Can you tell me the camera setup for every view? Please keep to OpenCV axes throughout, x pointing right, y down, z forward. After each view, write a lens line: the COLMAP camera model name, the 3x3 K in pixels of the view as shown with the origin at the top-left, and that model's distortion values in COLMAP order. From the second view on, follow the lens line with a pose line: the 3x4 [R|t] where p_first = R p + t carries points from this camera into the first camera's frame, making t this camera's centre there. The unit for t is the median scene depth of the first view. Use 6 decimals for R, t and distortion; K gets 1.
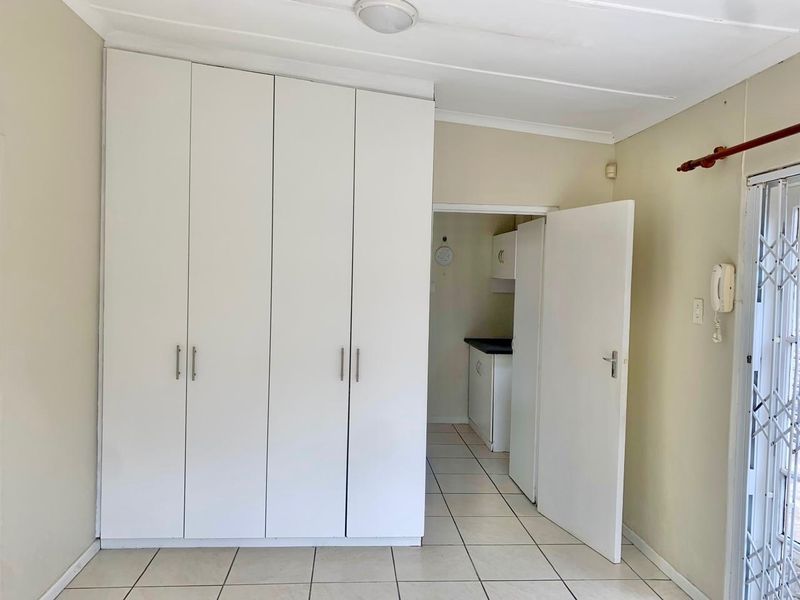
lens RADIAL K [[609.7, 0, 400.0], [0, 609.7, 300.0], [0, 0, 1]] dist [0.001648, -0.000761]
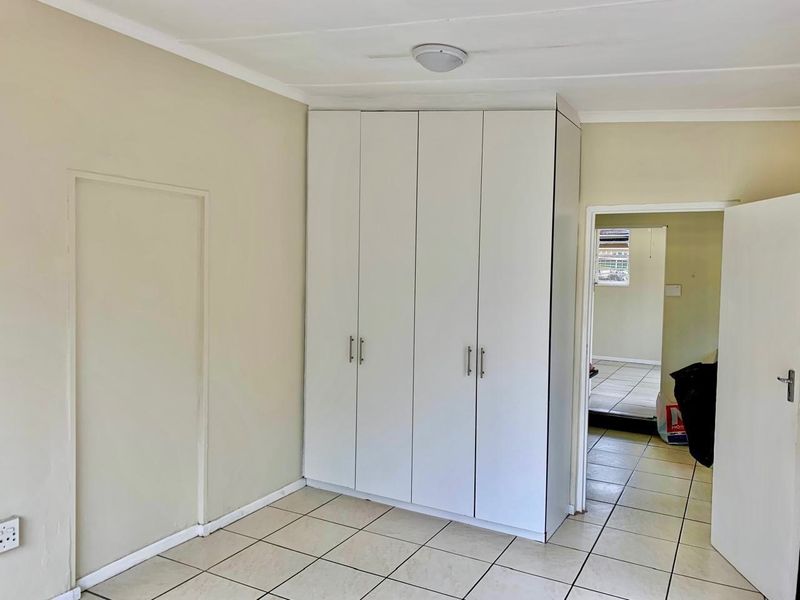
lens RADIAL K [[599.8, 0, 399.8], [0, 599.8, 313.6], [0, 0, 1]] dist [-0.001584, -0.001739]
pose [[0.825750, 0.024129, -0.563520, 0.403582], [-0.019717, 0.999709, 0.013912, 0.006837], [0.563691, -0.000377, 0.825985, 0.026310]]
